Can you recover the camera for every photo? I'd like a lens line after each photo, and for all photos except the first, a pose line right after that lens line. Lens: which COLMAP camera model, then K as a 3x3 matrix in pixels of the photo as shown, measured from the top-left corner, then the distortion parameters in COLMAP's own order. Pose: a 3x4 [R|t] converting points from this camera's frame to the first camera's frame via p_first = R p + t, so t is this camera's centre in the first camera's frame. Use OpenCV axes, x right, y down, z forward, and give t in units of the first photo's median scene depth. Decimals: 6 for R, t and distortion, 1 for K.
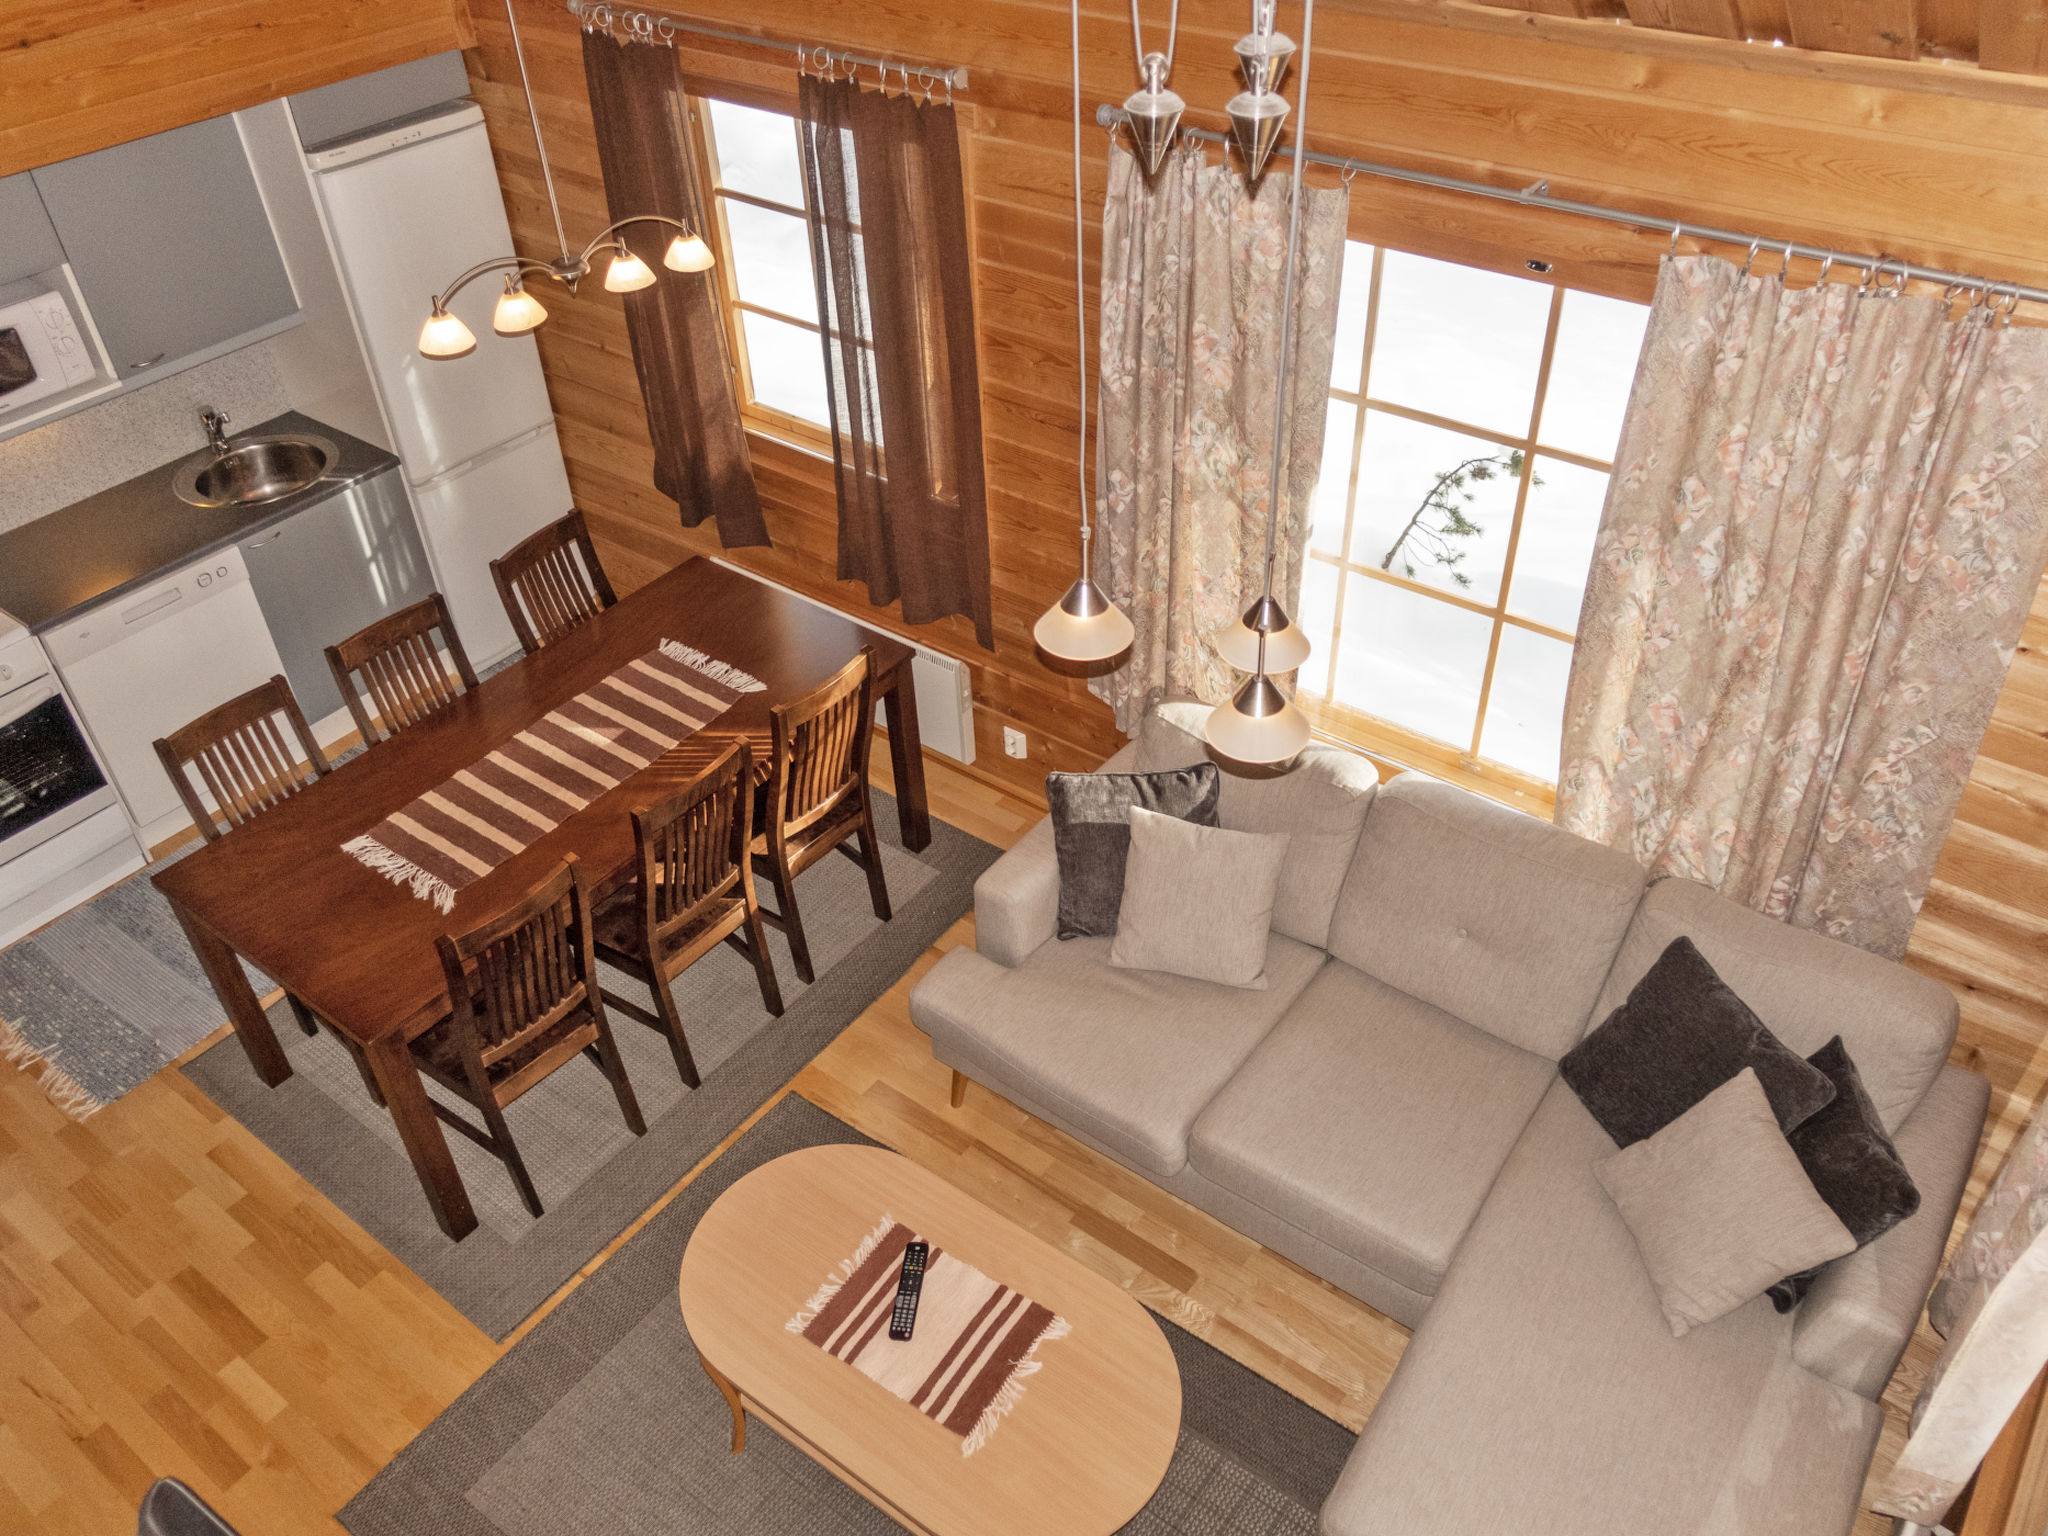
lens RADIAL K [[1564.1, 0, 1040.6], [0, 1564.1, 779.8], [0, 0, 1]] dist [-0.005871, 0.003879]
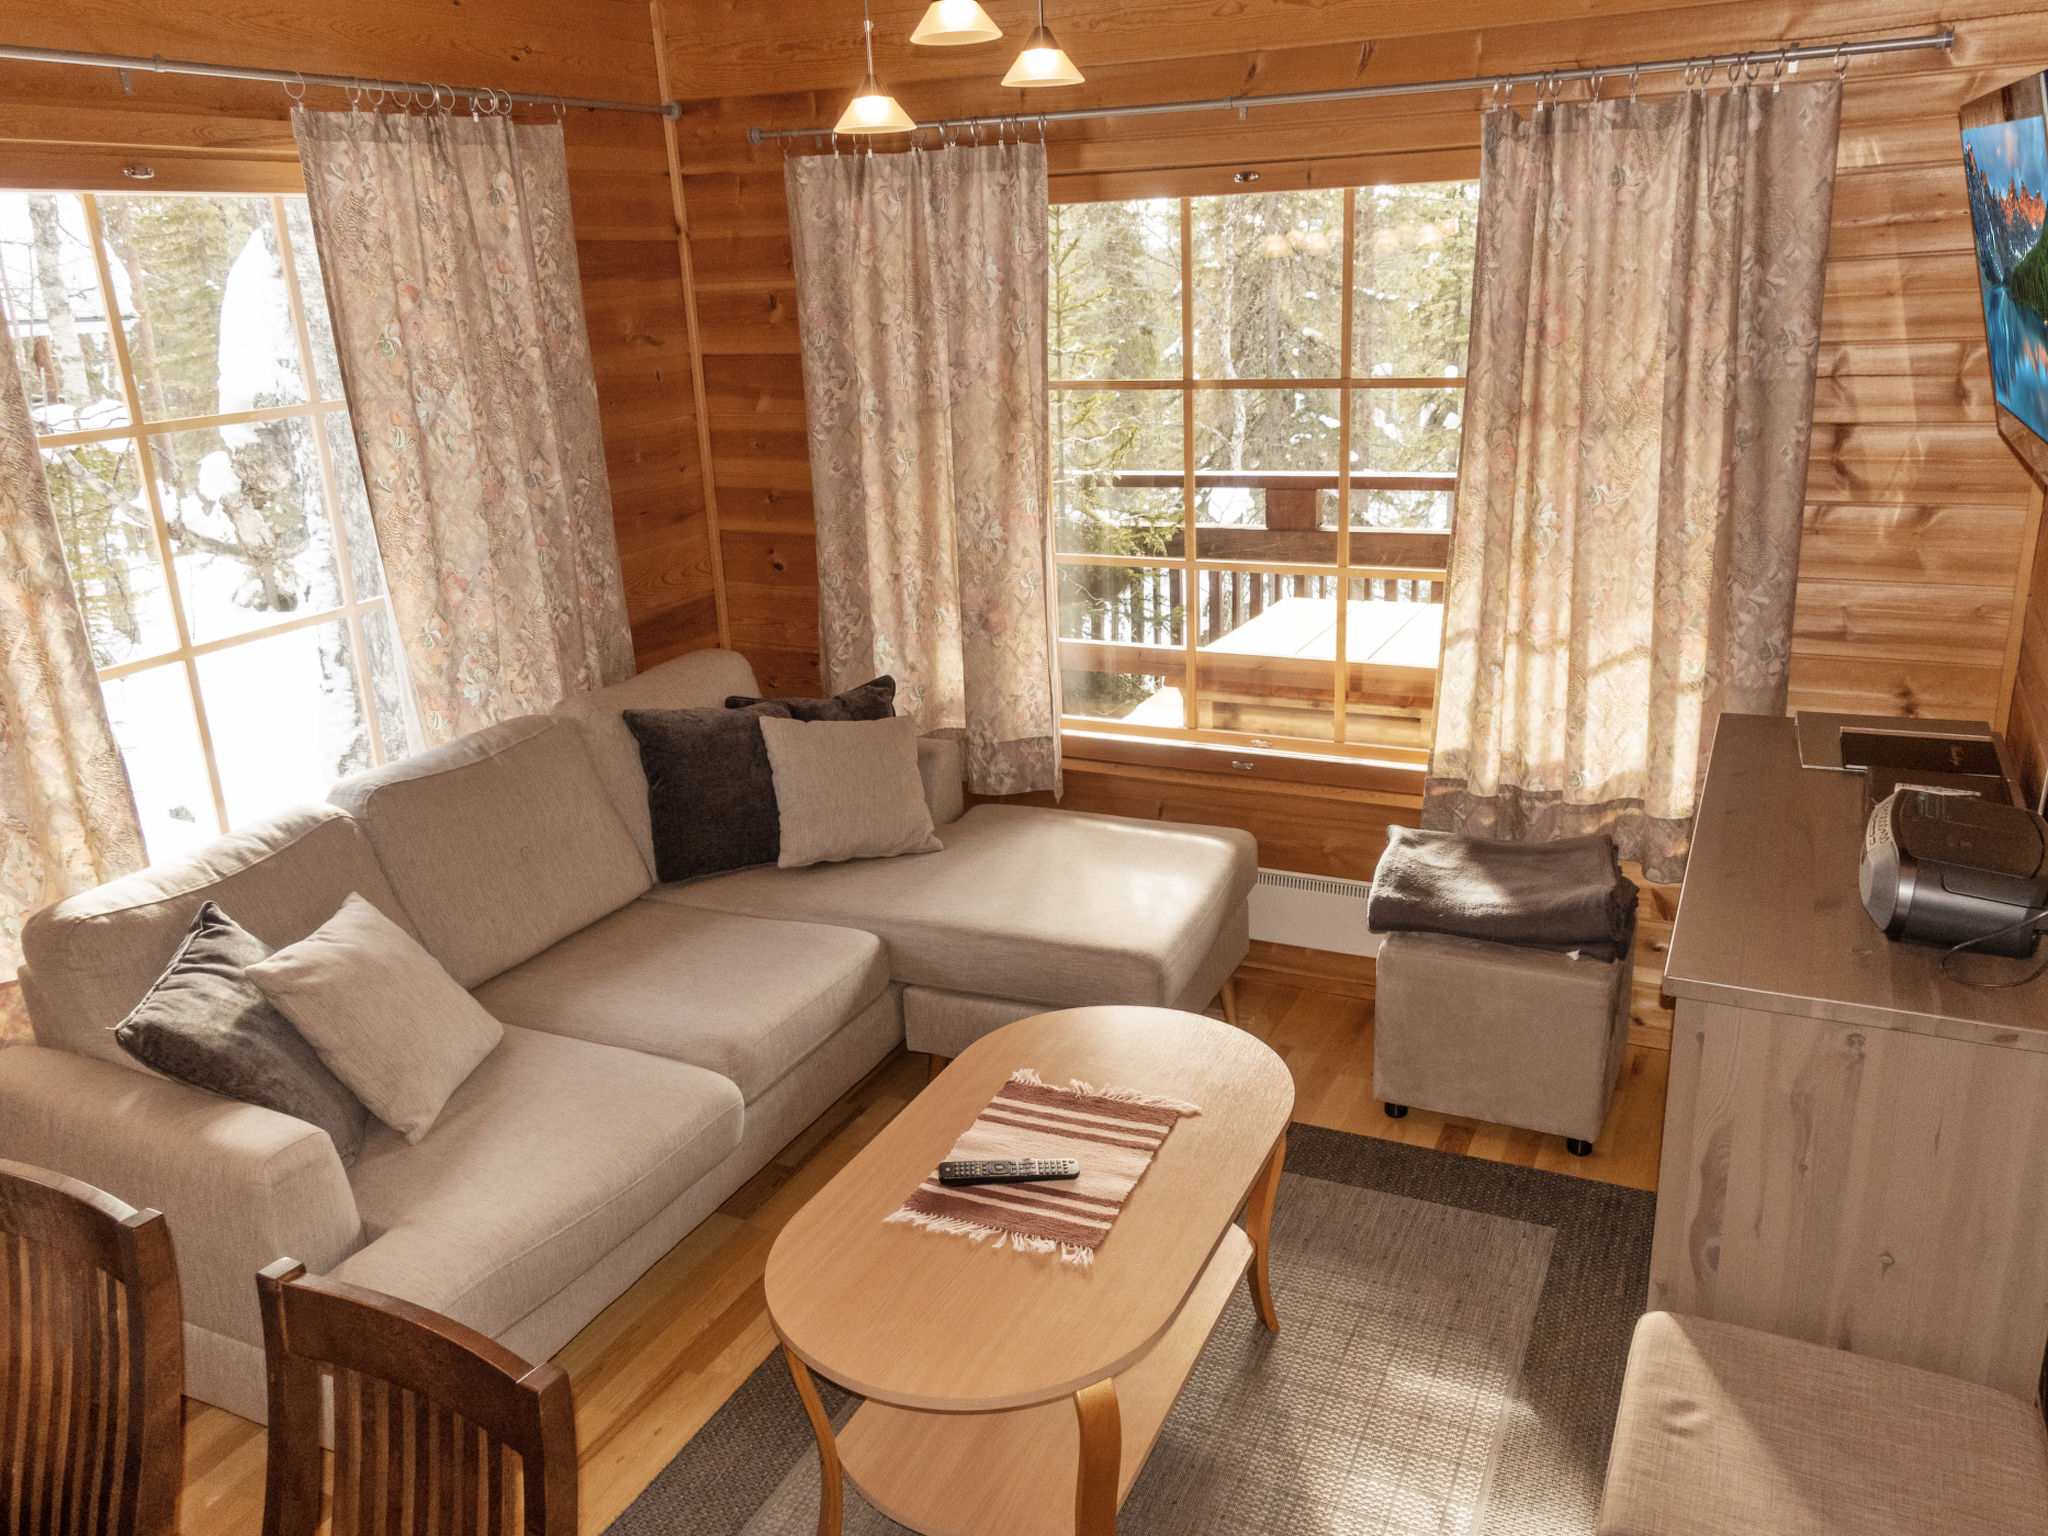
lens RADIAL K [[1573.9, 0, 1034.0], [0, 1573.9, 775.2], [0, 0, 1]] dist [0.005455, -0.012673]
pose [[-0.189513, -0.271141, 0.943699, -0.563106], [0.657344, 0.678913, 0.327071, -0.033794], [-0.729372, 0.682319, 0.049570, 0.612503]]
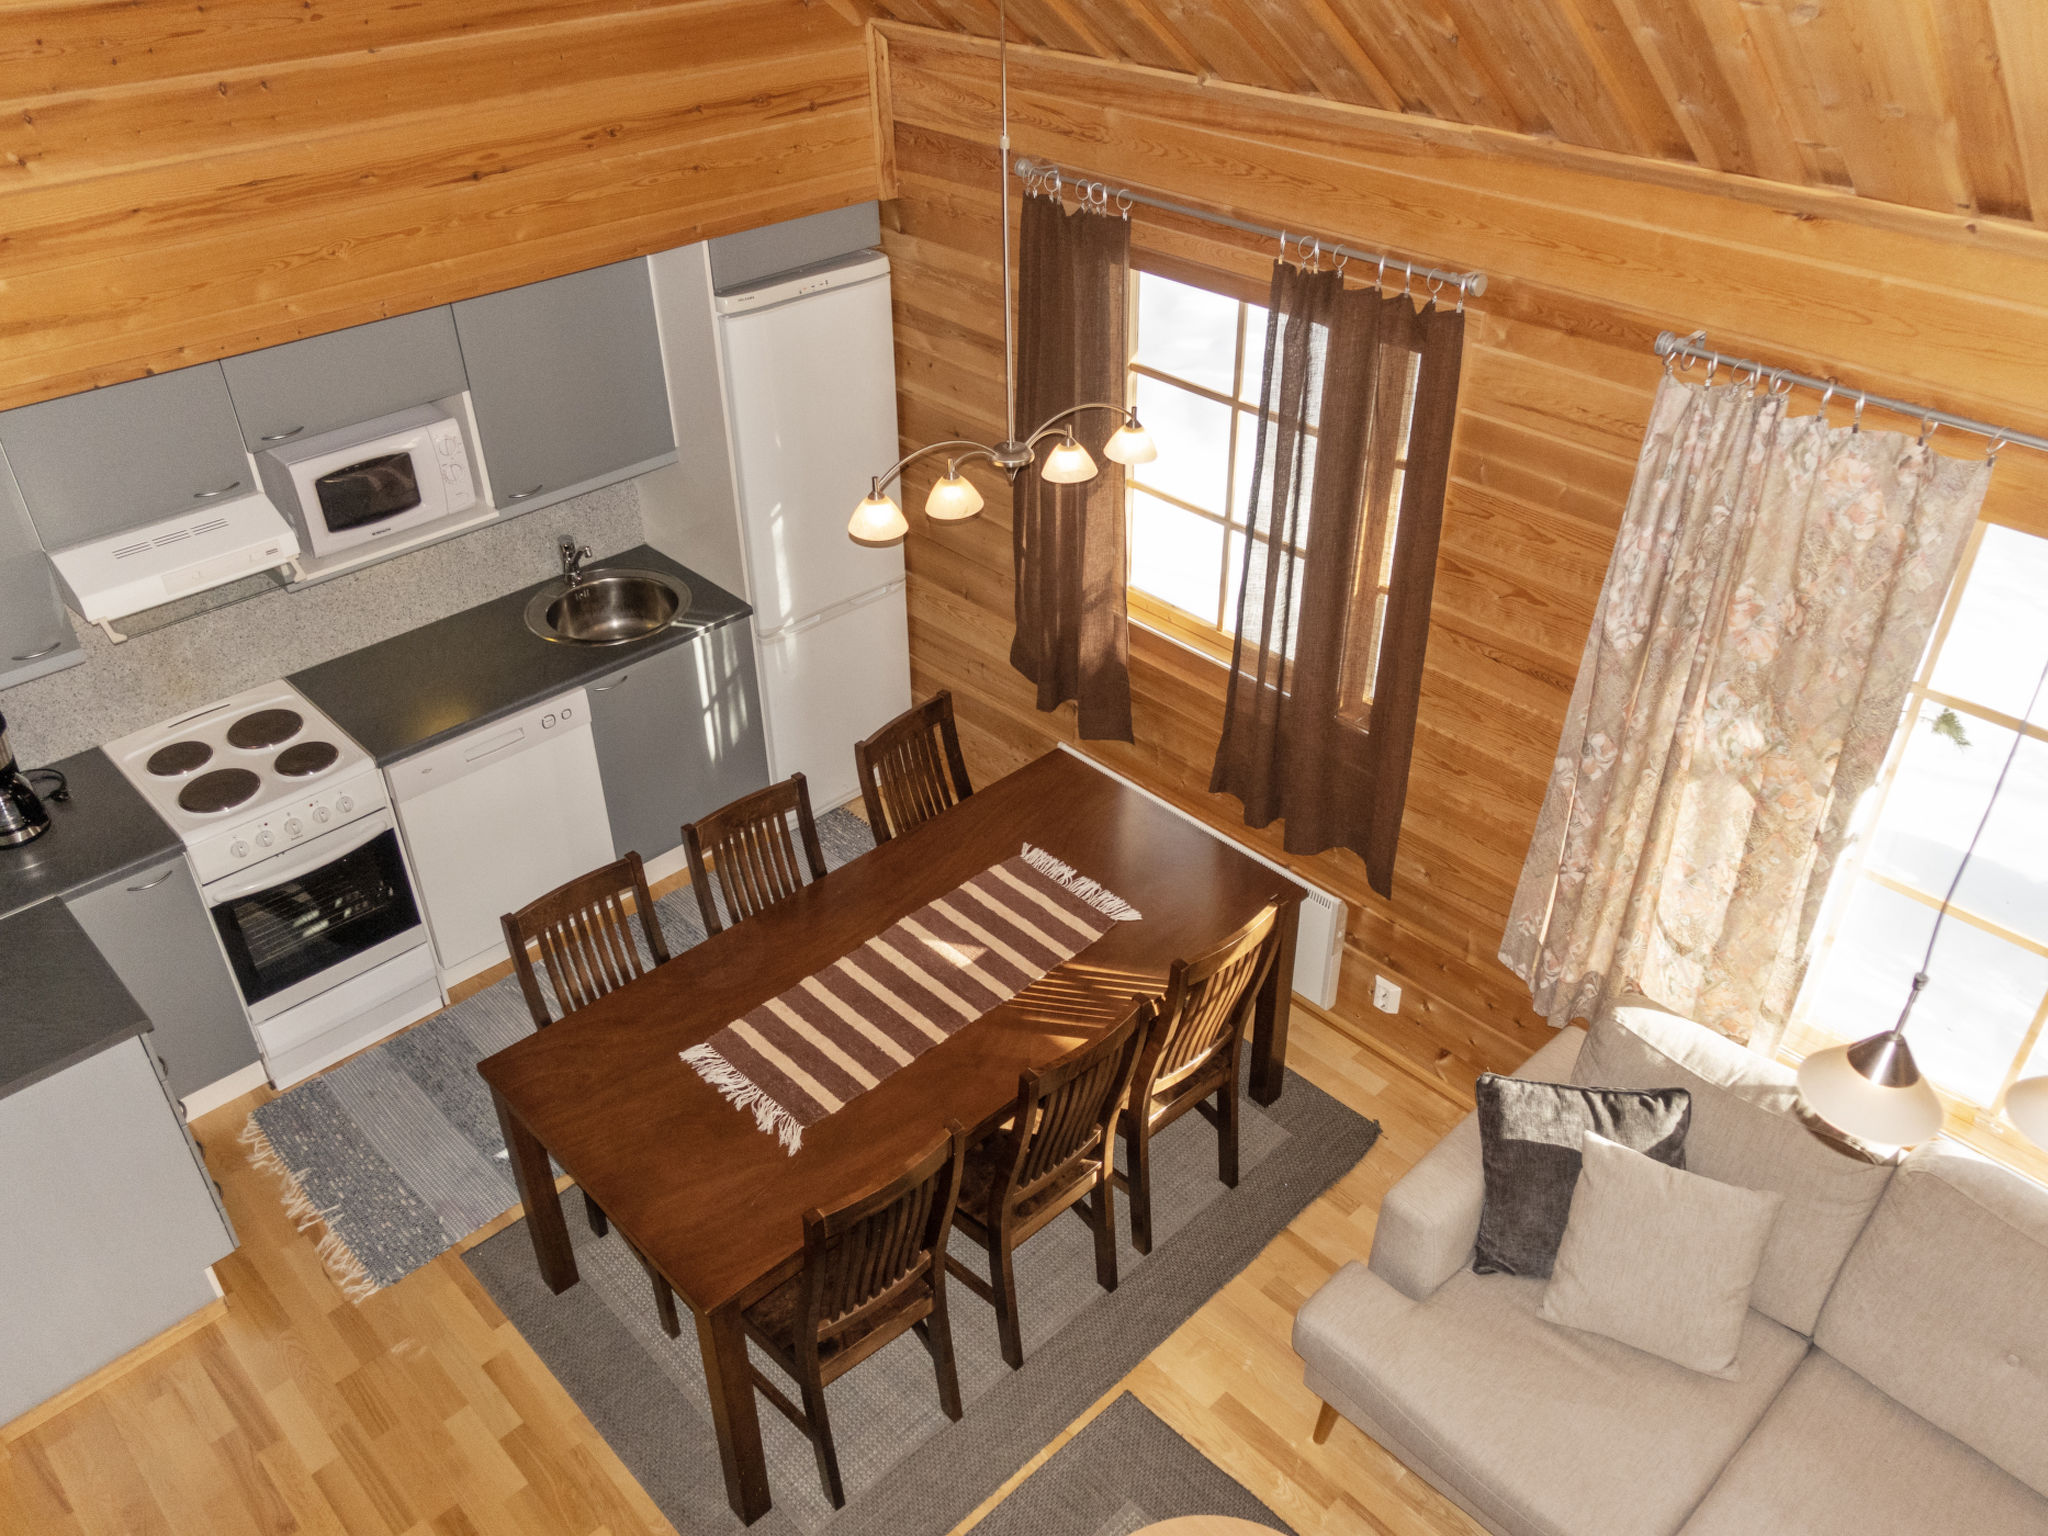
lens RADIAL K [[1573.9, 0, 1034.0], [0, 1573.9, 775.2], [0, 0, 1]] dist [0.005455, -0.012673]
pose [[0.986546, 0.109598, -0.121305, -0.140553], [-0.118698, 0.990424, -0.070509, -0.071298], [0.112416, 0.083959, 0.990108, 0.098548]]
